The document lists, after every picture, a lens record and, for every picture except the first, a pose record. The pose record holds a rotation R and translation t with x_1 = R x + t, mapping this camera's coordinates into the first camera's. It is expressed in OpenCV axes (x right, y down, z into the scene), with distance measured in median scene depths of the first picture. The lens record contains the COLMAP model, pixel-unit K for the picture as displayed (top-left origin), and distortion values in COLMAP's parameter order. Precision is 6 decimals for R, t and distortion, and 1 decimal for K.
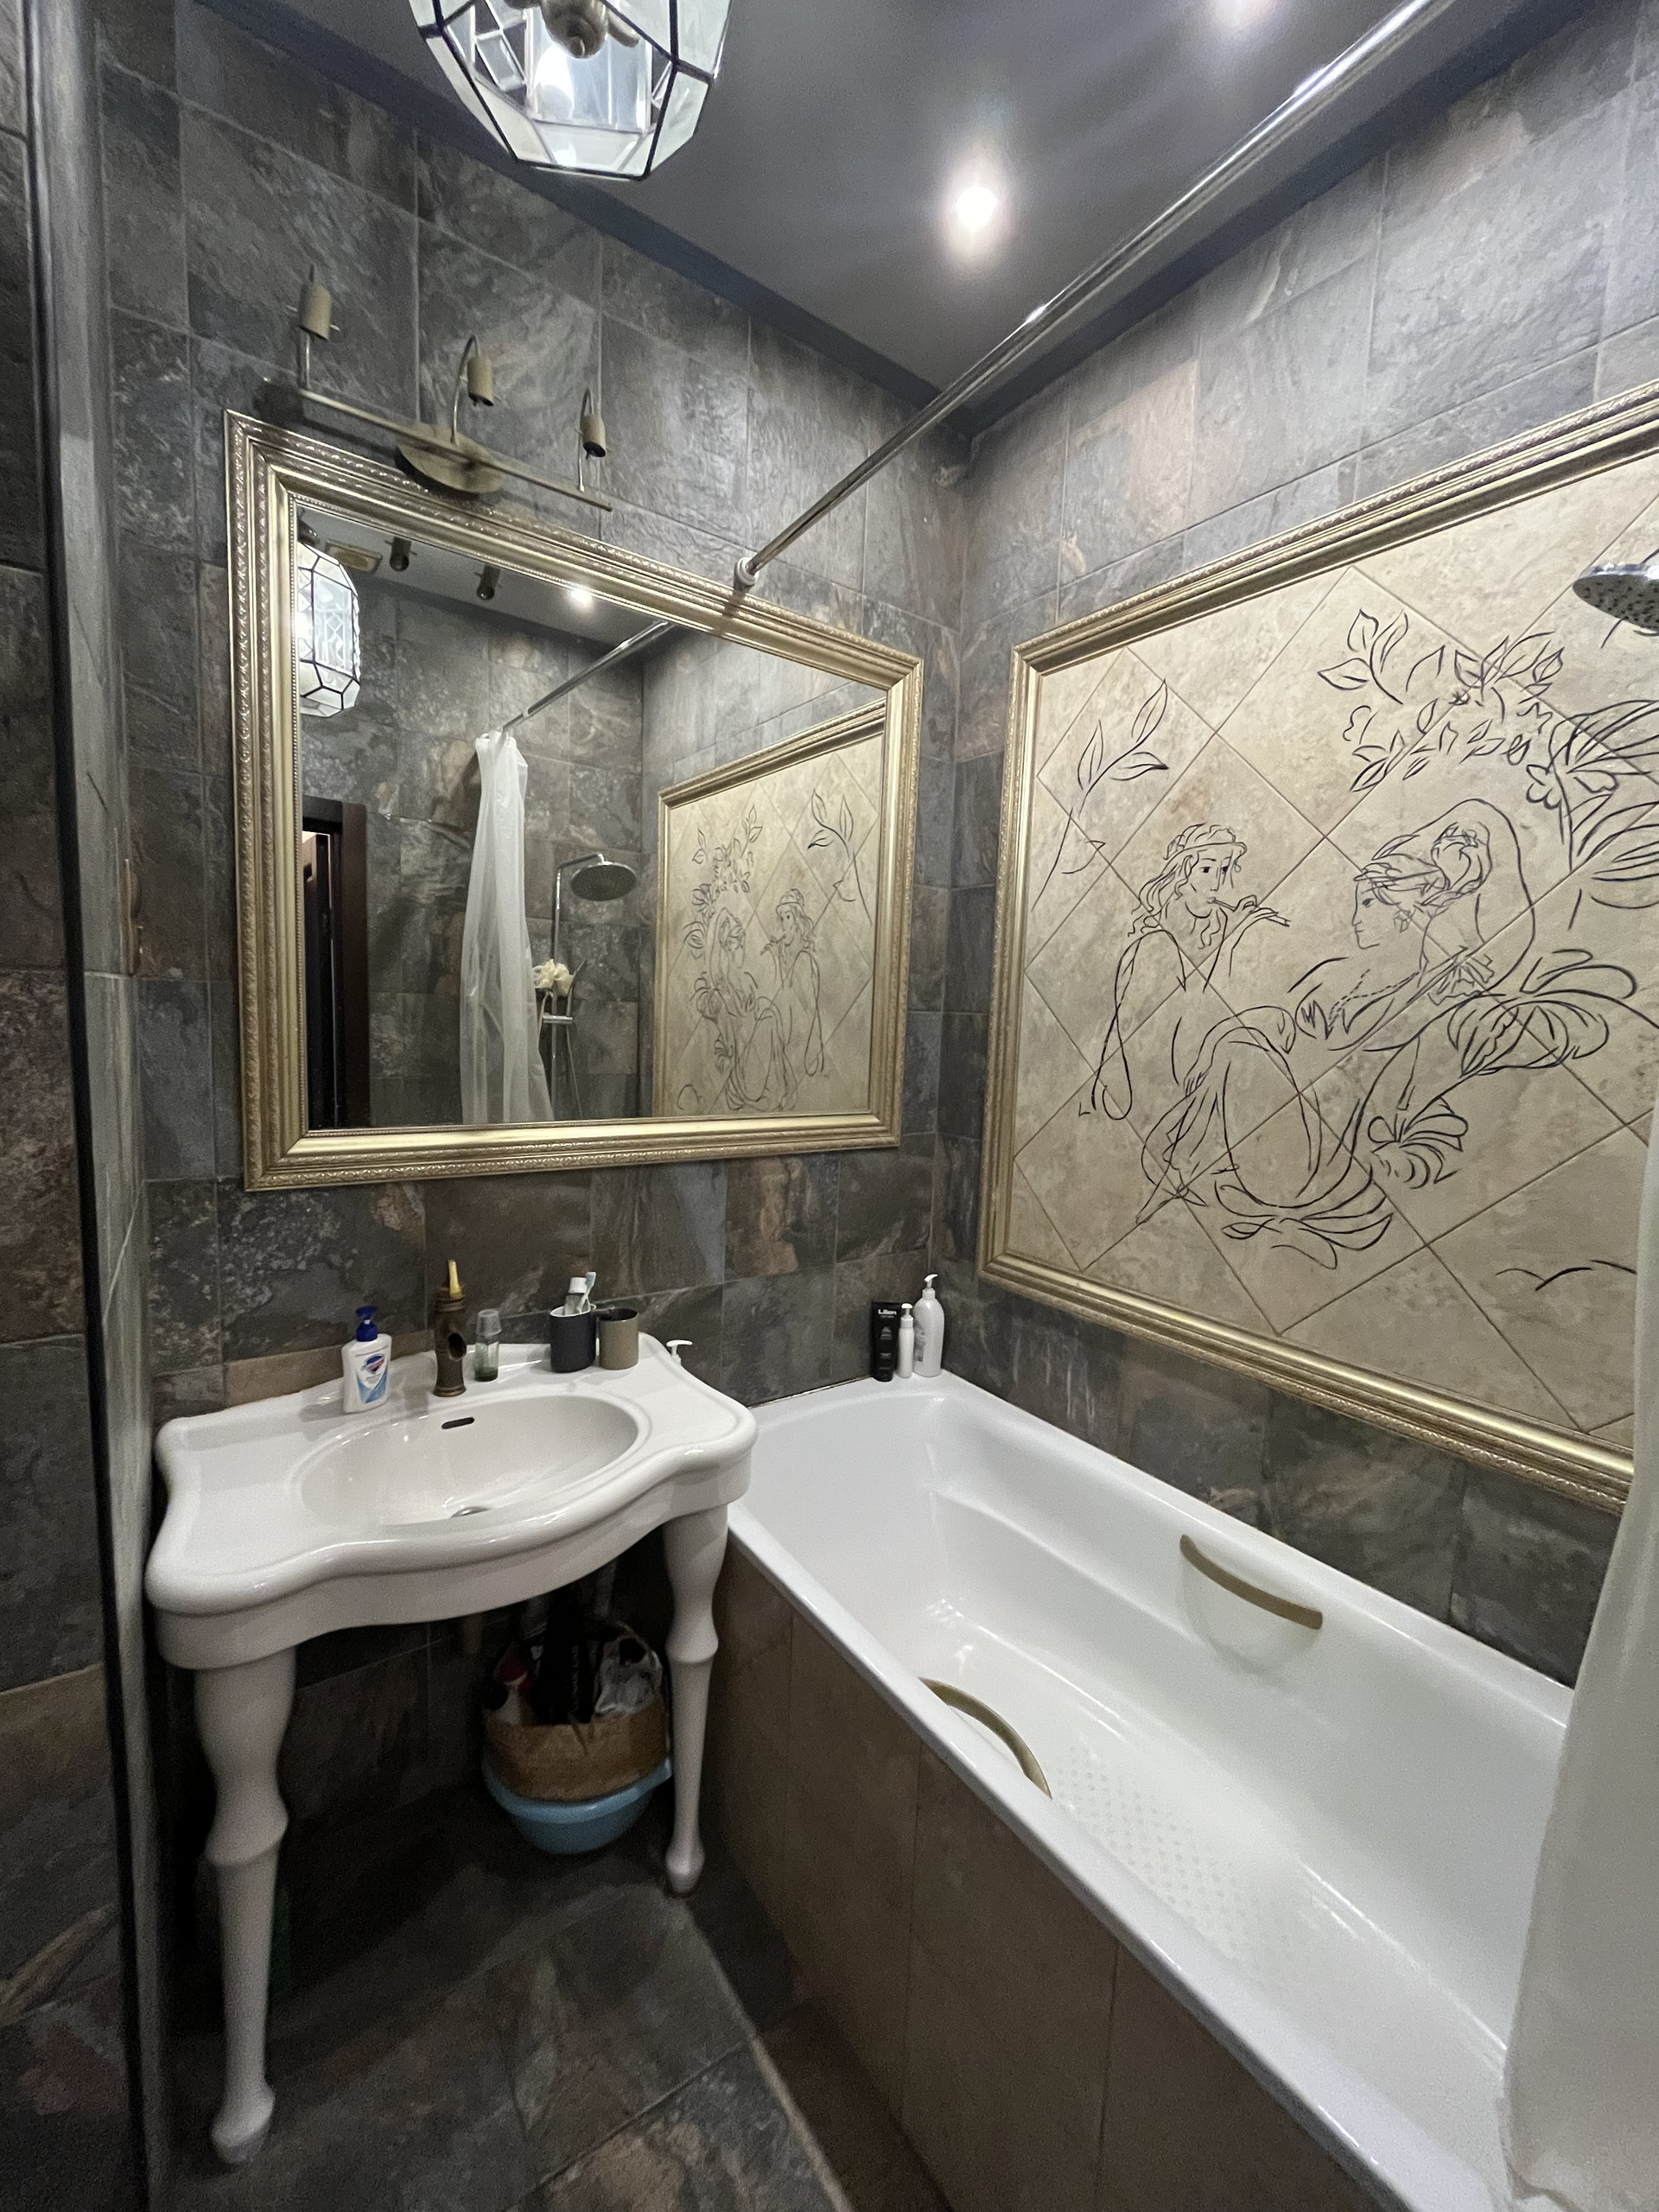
lens RADIAL K [[891.7, 0, 831.0], [0, 891.7, 1106.3], [0, 0, 1]] dist [-0.002591, -0.000456]
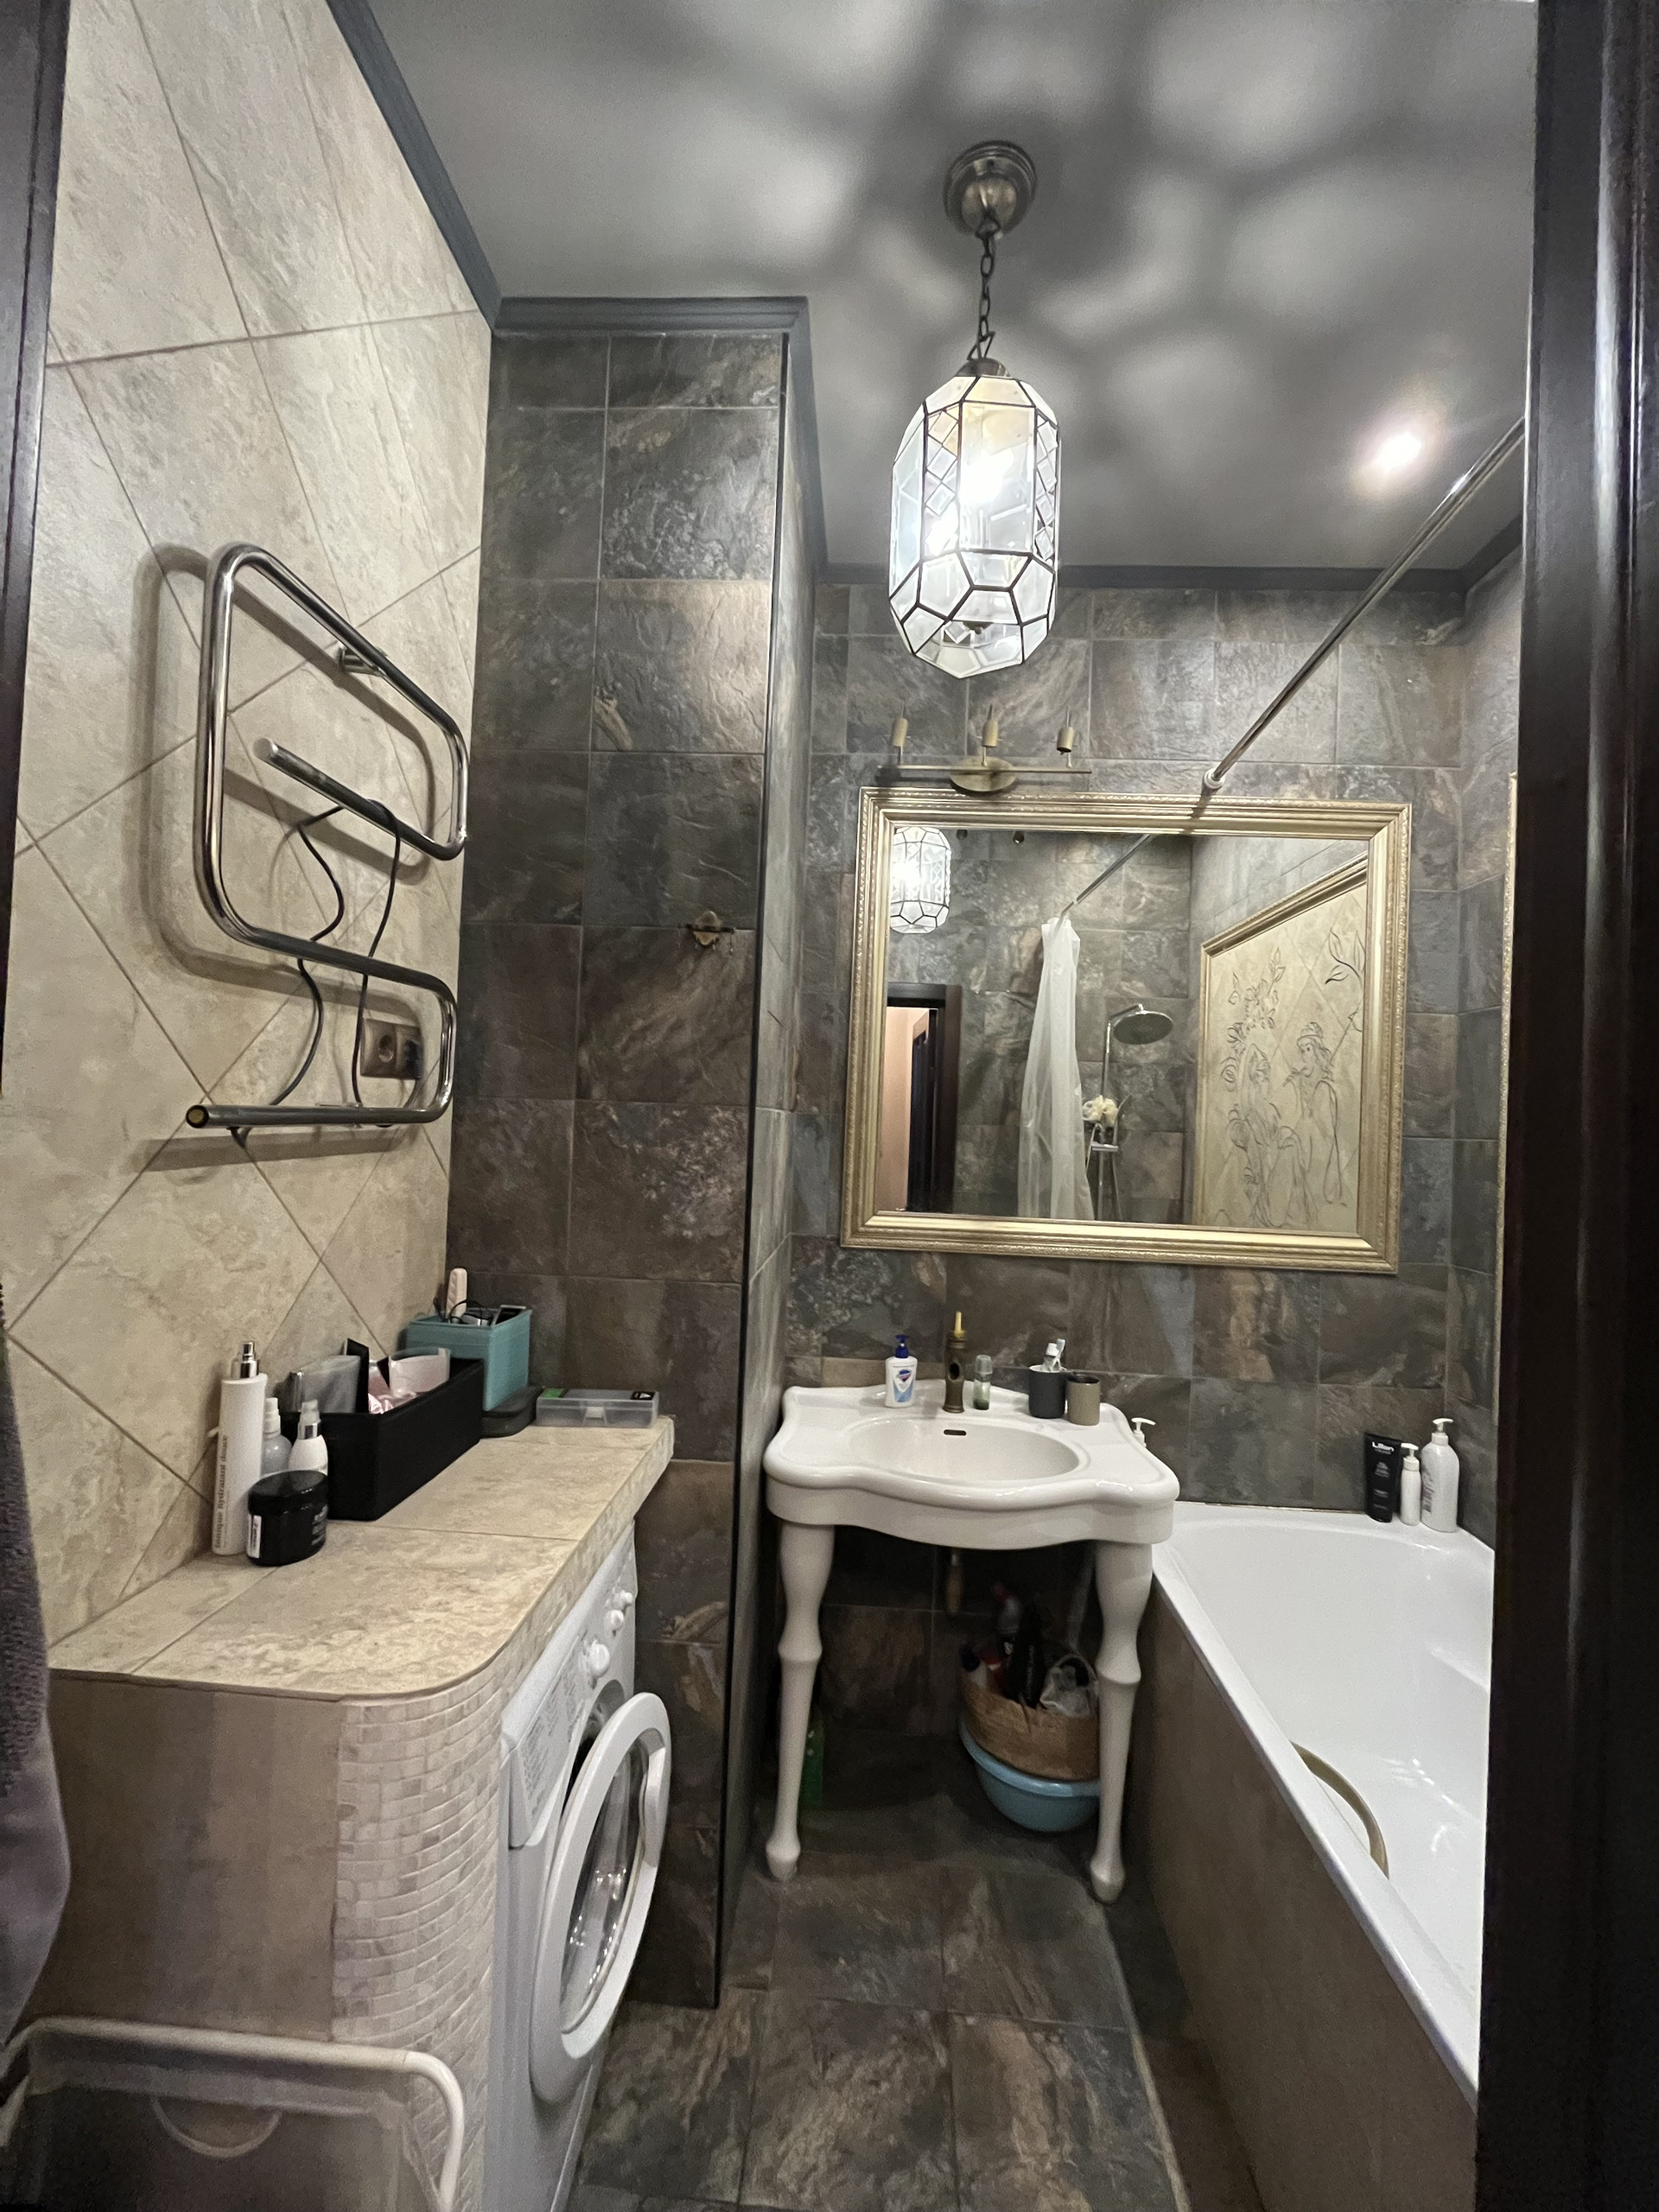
lens RADIAL K [[891.7, 0, 831.1], [0, 891.7, 1103.1], [0, 0, 1]] dist [-0.002591, -0.000456]
pose [[0.784306, -0.022288, -0.619973, 0.274172], [-0.074835, 0.988658, -0.130213, 0.045356], [0.615844, 0.148522, 0.773743, -0.234952]]
